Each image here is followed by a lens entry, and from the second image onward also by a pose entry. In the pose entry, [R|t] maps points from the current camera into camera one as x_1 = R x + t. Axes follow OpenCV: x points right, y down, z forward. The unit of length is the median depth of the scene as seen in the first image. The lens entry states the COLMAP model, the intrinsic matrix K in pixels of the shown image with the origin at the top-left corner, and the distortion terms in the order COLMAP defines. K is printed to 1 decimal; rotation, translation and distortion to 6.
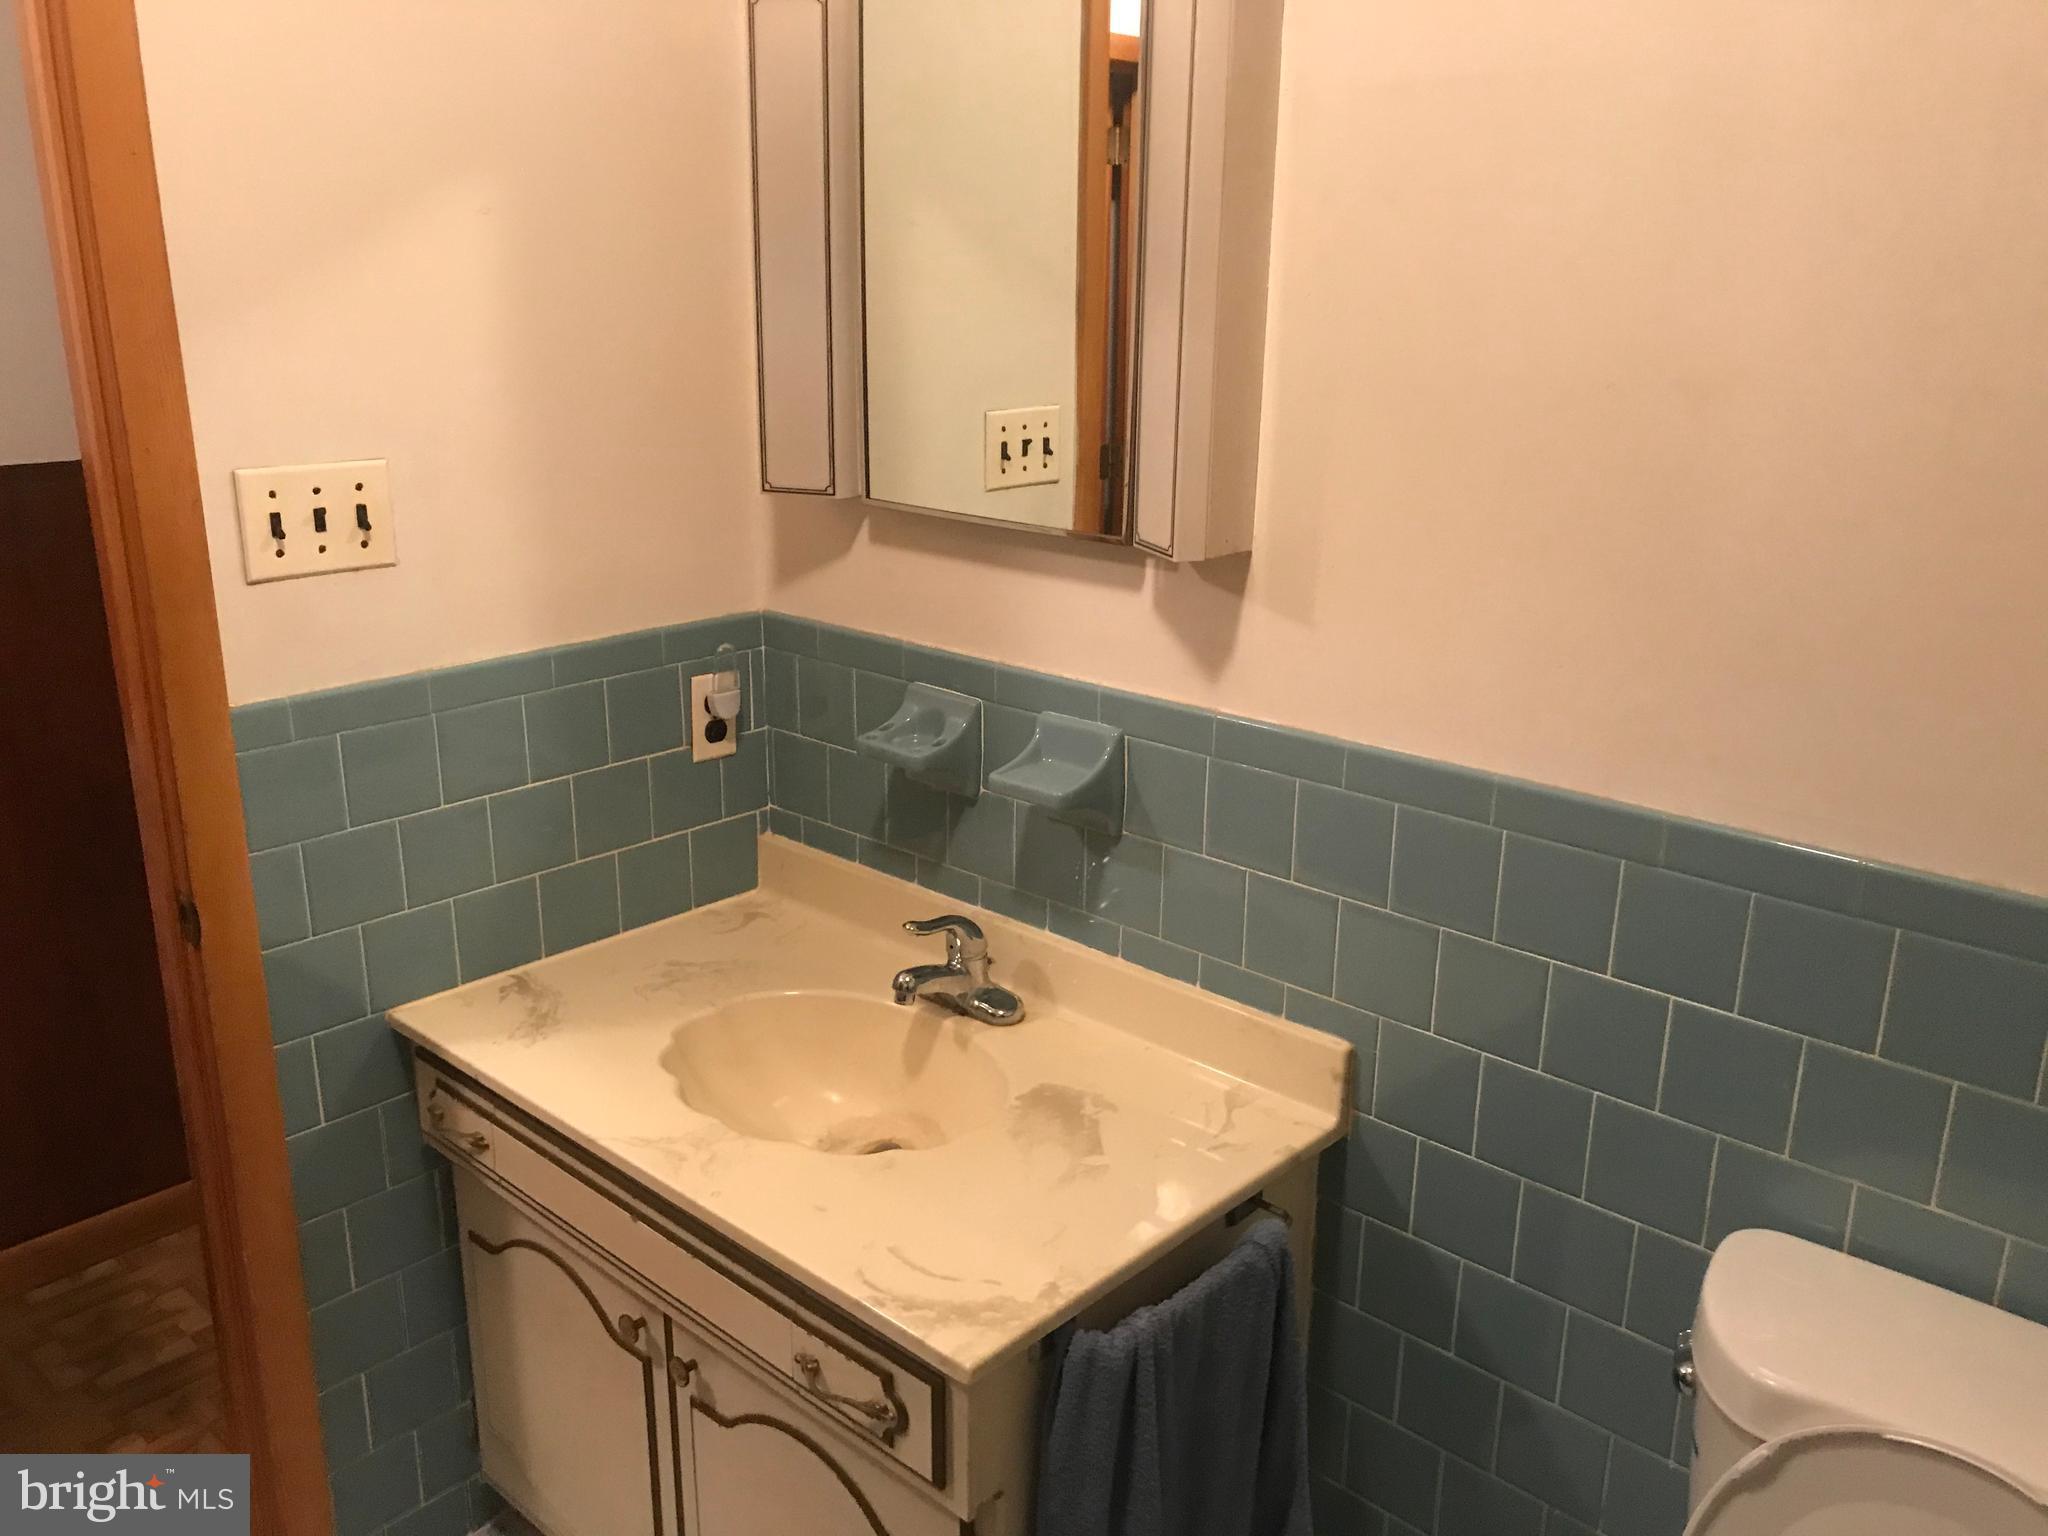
lens RADIAL K [[1680.4, 0, 1024.9], [0, 1680.4, 776.2], [0, 0, 1]] dist [0.043812, -0.052884]
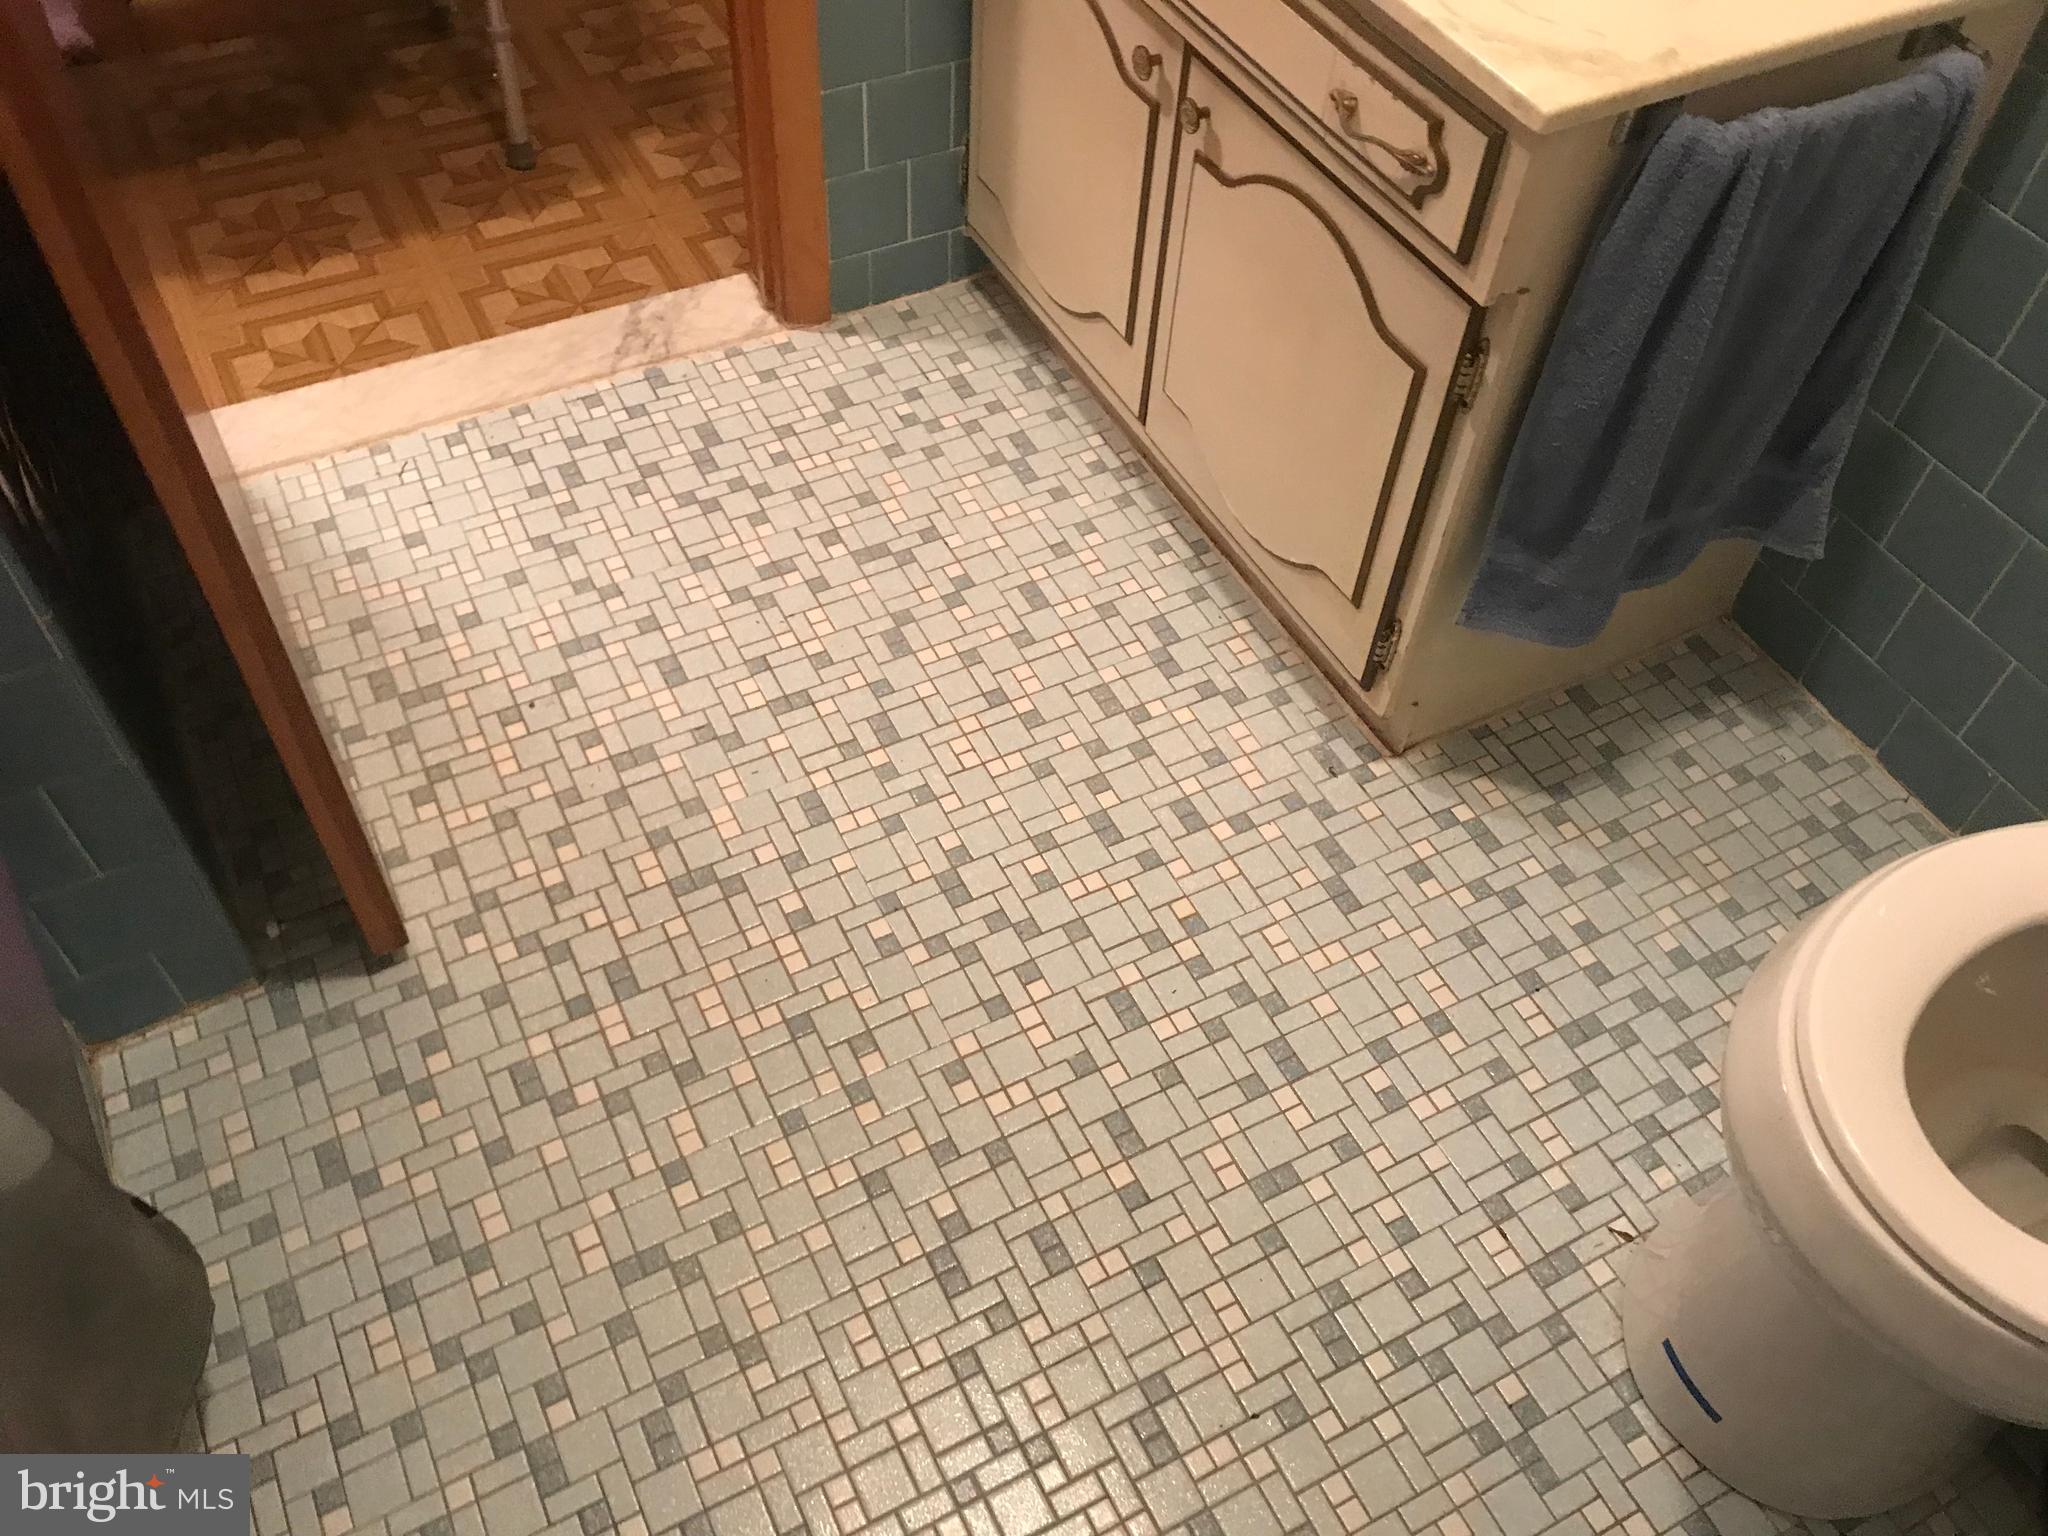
lens RADIAL K [[1680.4, 0, 1023.1], [0, 1680.4, 760.3], [0, 0, 1]] dist [0.043812, -0.052884]
pose [[0.941577, 0.281563, -0.184813, -0.029175], [-0.134491, 0.817412, 0.560134, 0.164955], [0.308781, -0.502553, 0.807523, 0.083648]]
